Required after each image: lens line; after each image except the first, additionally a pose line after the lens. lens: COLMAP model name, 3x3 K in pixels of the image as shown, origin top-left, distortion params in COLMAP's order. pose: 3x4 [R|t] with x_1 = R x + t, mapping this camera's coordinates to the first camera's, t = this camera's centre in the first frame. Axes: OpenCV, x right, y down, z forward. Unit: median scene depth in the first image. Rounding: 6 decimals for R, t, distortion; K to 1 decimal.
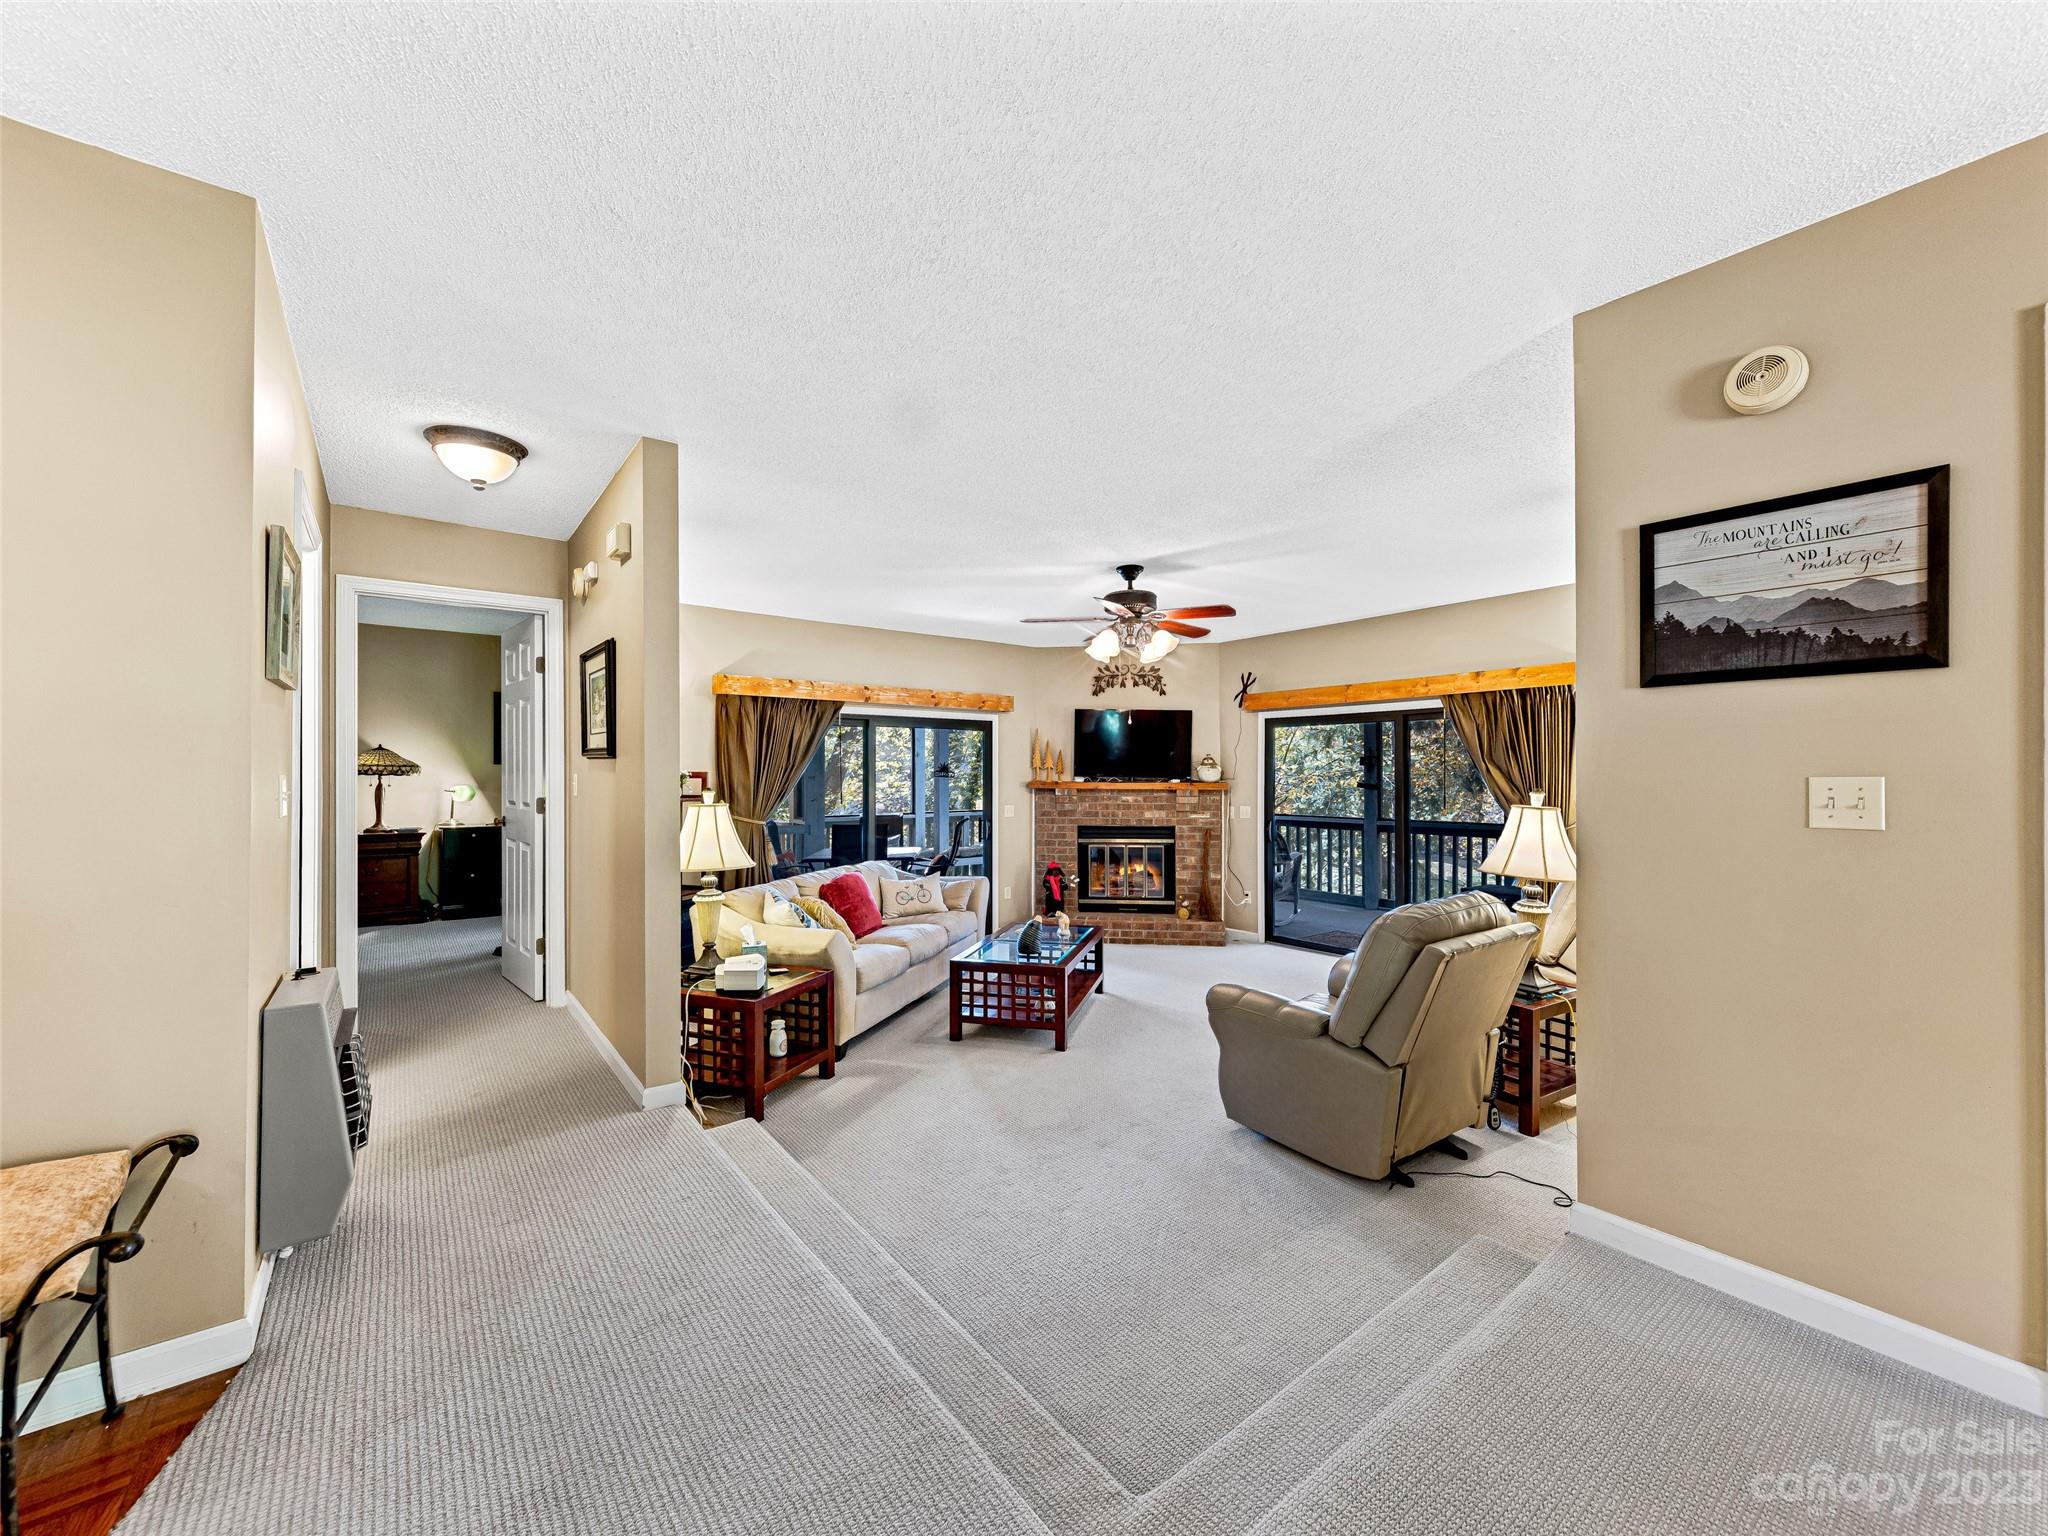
lens RADIAL K [[833.0, 0, 1009.7], [0, 833.0, 767.5], [0, 0, 1]] dist [0.002090, -0.000183]
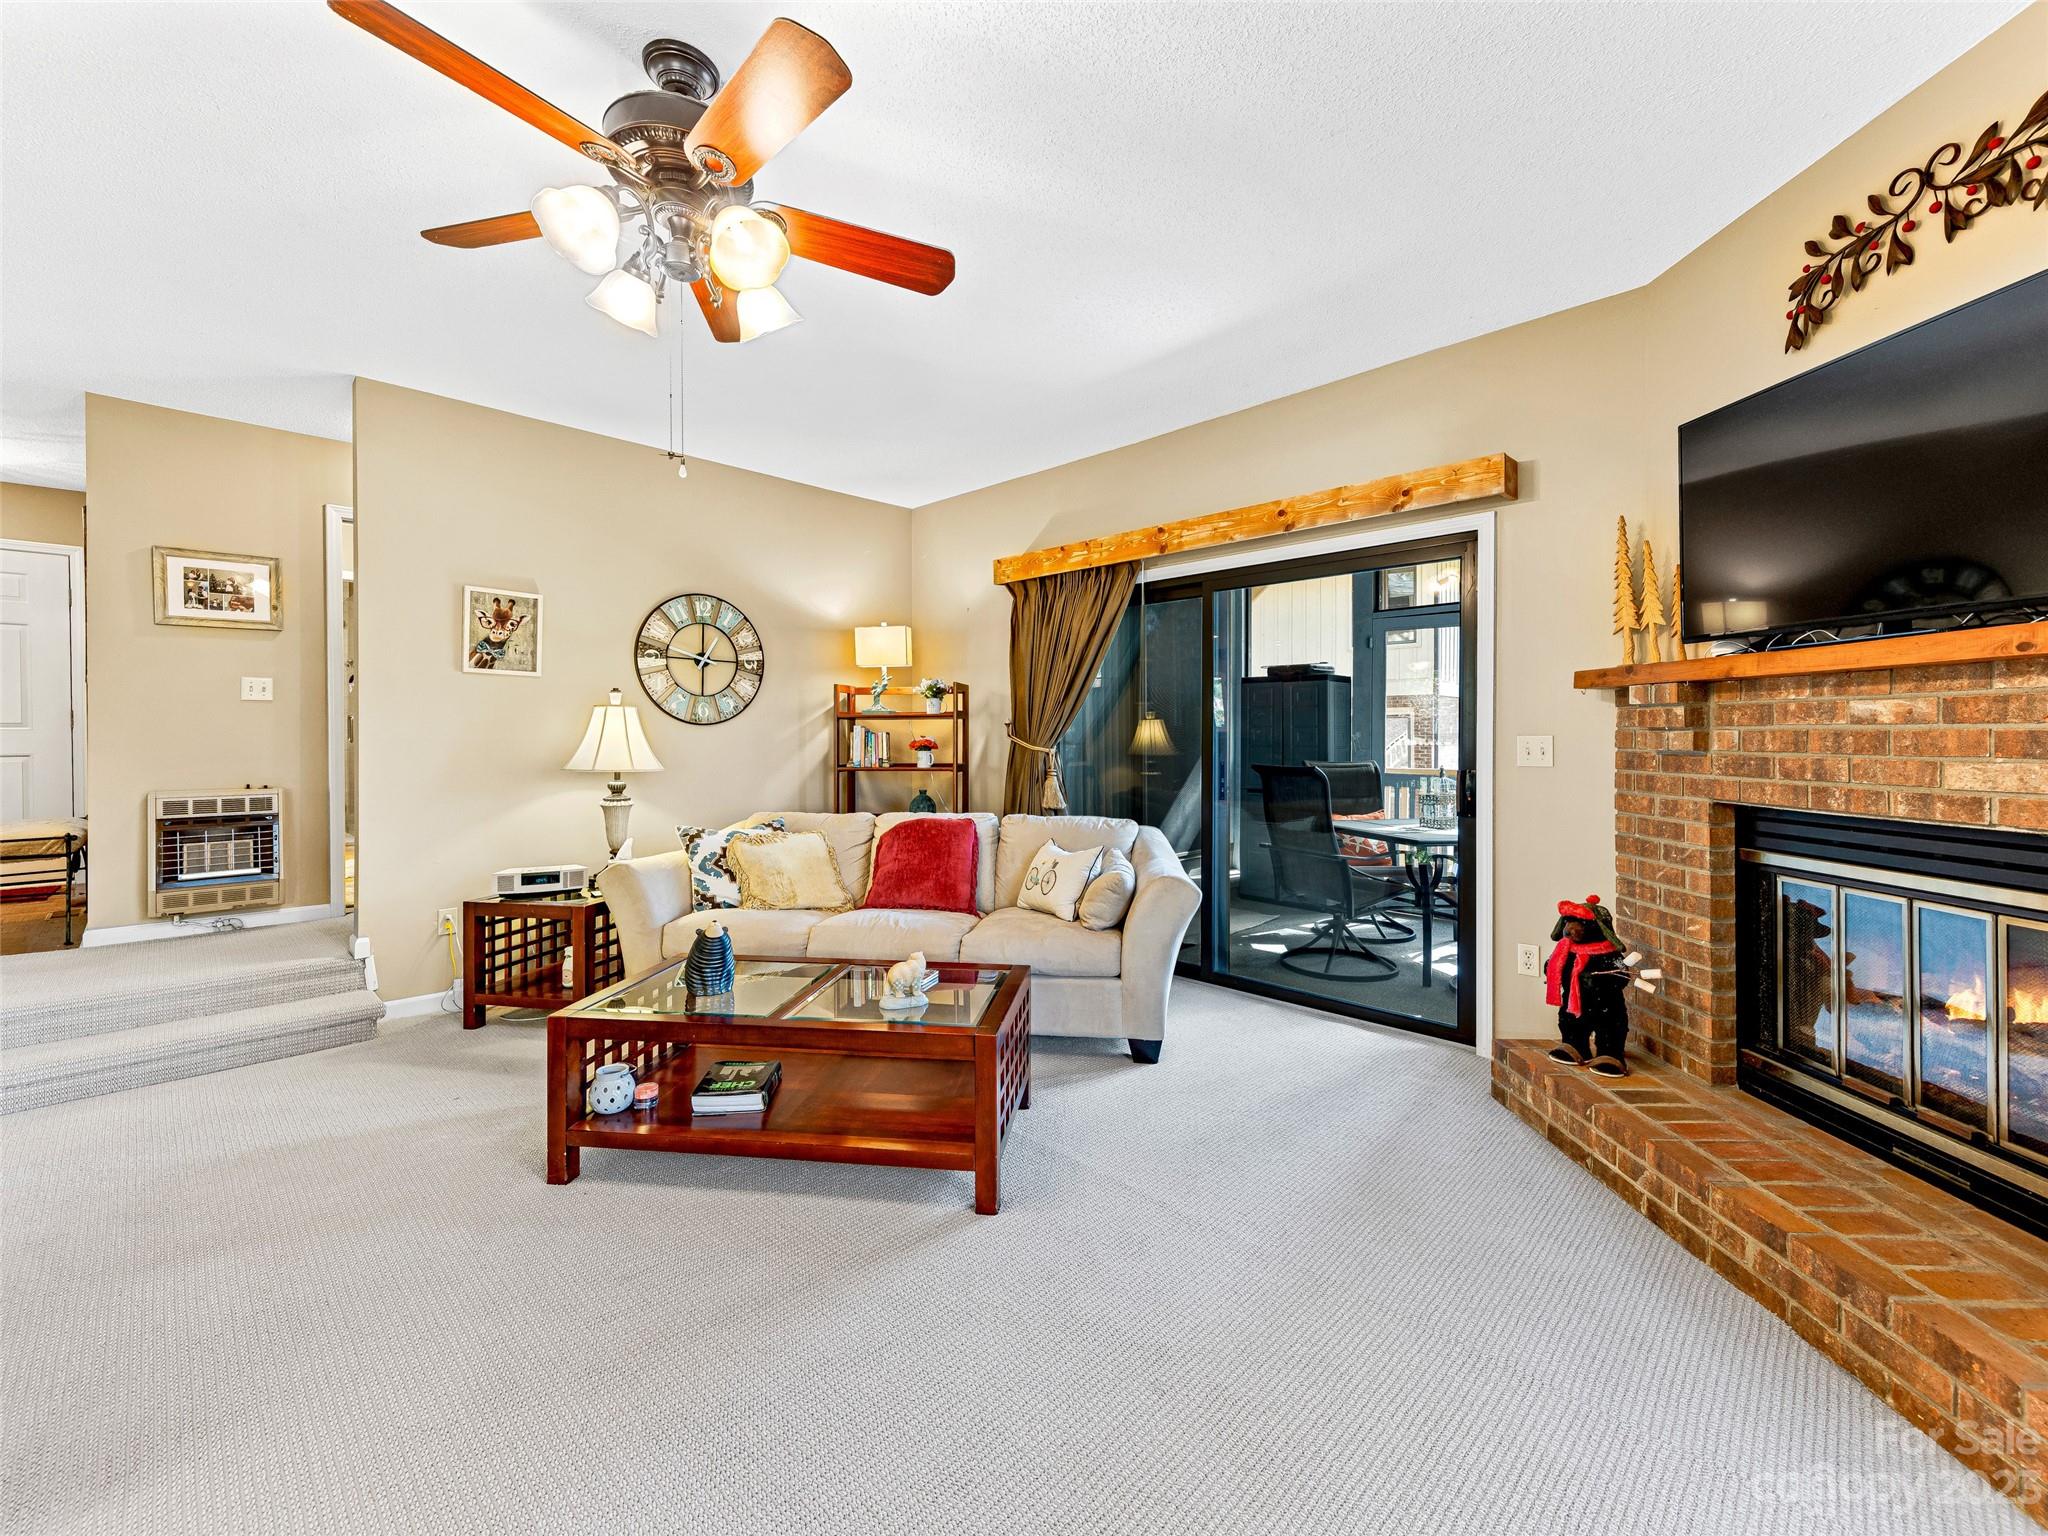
lens RADIAL K [[833.0, 0, 1029.9], [0, 833.0, 735.1], [0, 0, 1]] dist [0.002090, -0.000183]
pose [[0.140777, 0.000985, -0.990041, 0.431734], [0.006616, 0.999976, 0.001936, 0.052709], [0.990019, -0.006822, 0.140767, 0.874954]]
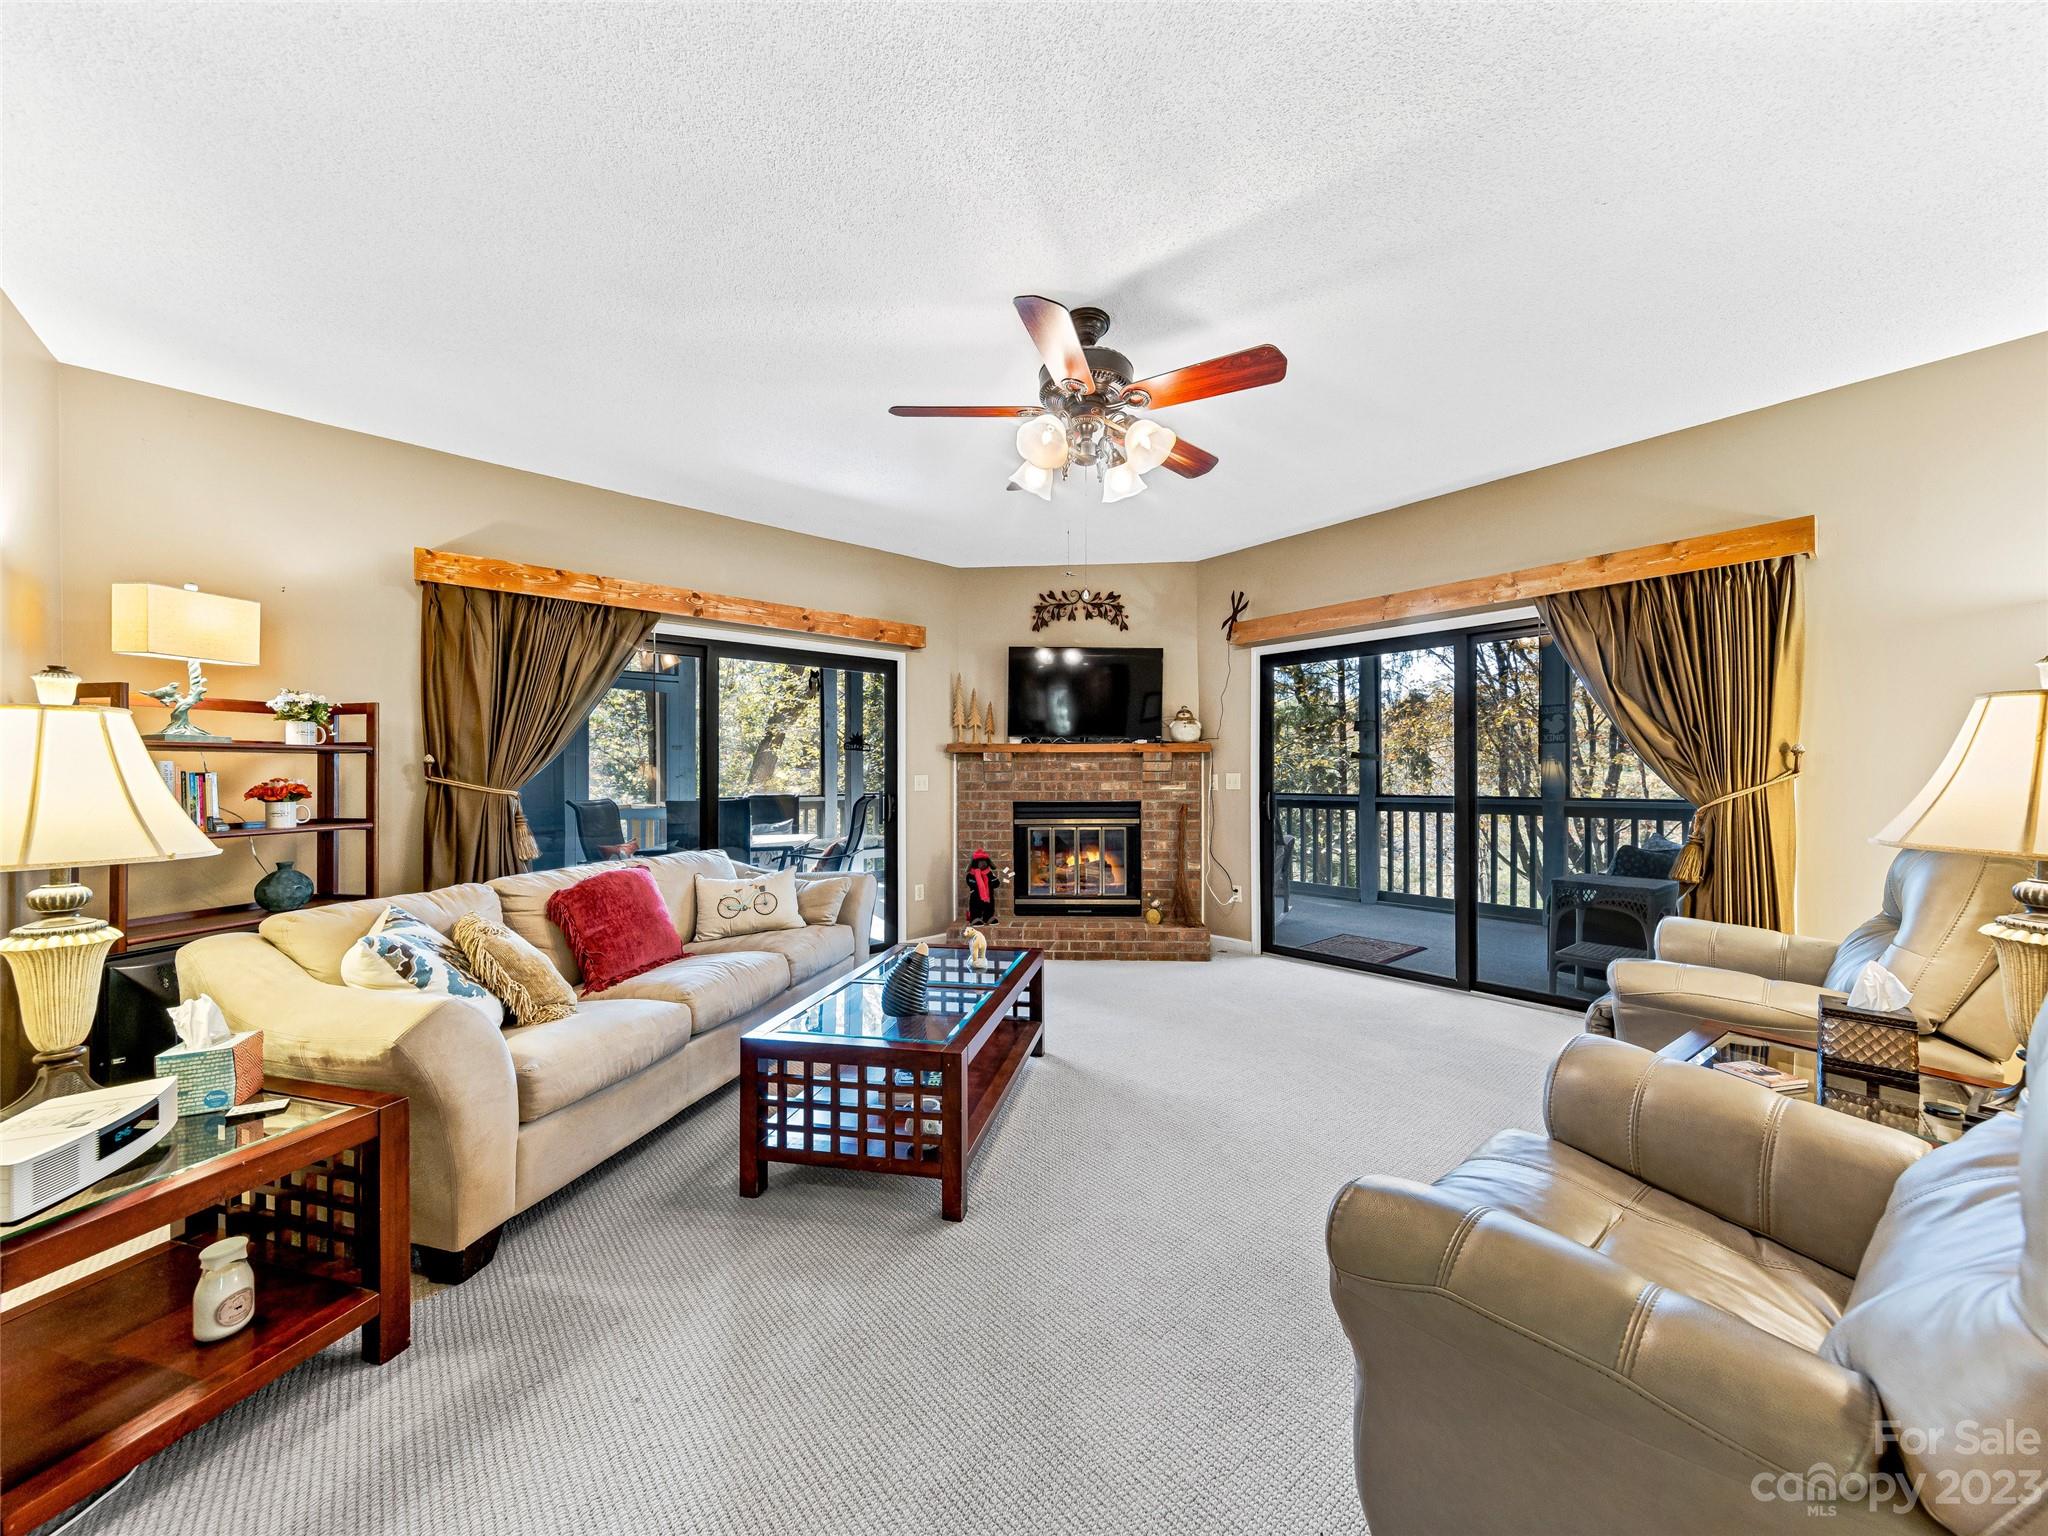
lens RADIAL K [[744.2, 0, 1020.9], [0, 744.2, 772.3], [0, 0, 1]] dist [0.000398, -0.000040]
pose [[0.997705, -0.004275, 0.067571, 0.053013], [0.004093, 0.999988, 0.002834, 0.050670], [-0.067582, -0.002551, 0.997710, 0.402398]]
